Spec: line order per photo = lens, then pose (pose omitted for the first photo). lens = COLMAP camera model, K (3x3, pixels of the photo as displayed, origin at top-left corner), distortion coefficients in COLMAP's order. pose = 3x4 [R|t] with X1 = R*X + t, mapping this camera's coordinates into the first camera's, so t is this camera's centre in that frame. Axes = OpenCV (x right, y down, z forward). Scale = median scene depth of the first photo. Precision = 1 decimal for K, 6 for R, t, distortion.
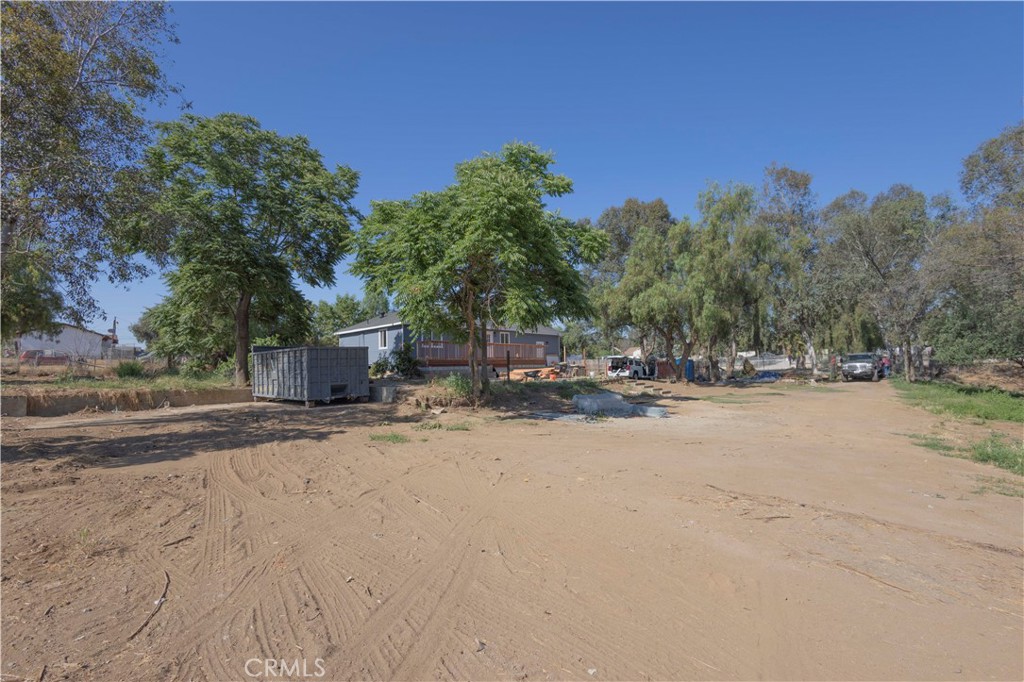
lens RADIAL K [[462.8, 0, 512.1], [0, 462.8, 342.7], [0, 0, 1]] dist [-0.002888, -0.001186]
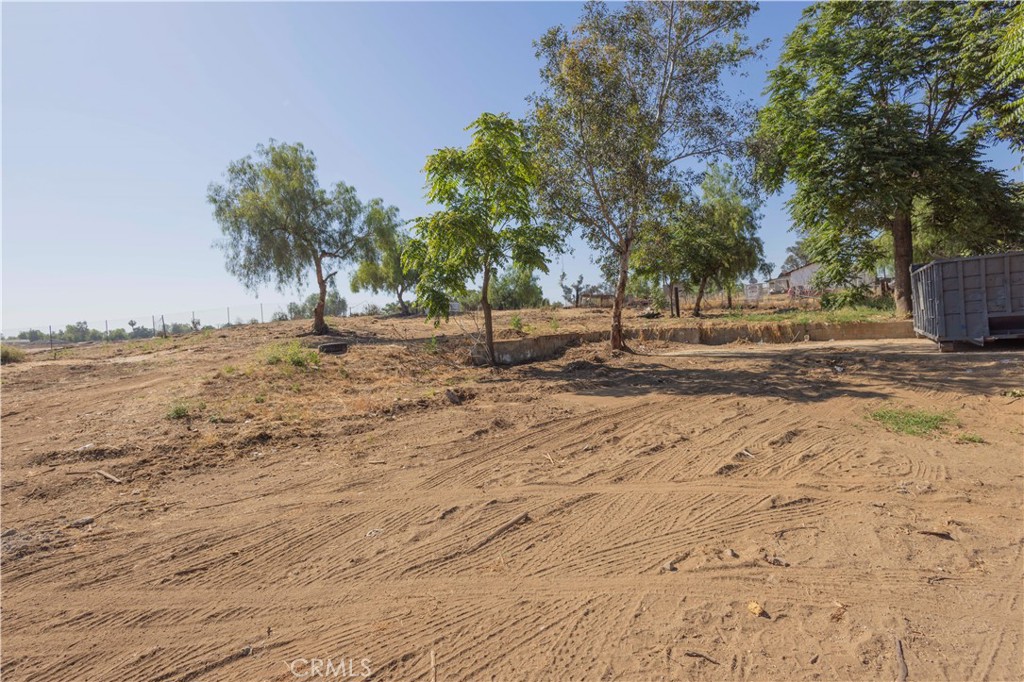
lens RADIAL K [[462.8, 0, 512.2], [0, 462.8, 341.2], [0, 0, 1]] dist [-0.002888, -0.001186]
pose [[0.136188, 0.044317, -0.989691, 0.128678], [0.110119, 0.992131, 0.059579, 0.016331], [0.984544, -0.117097, 0.130237, 0.290359]]
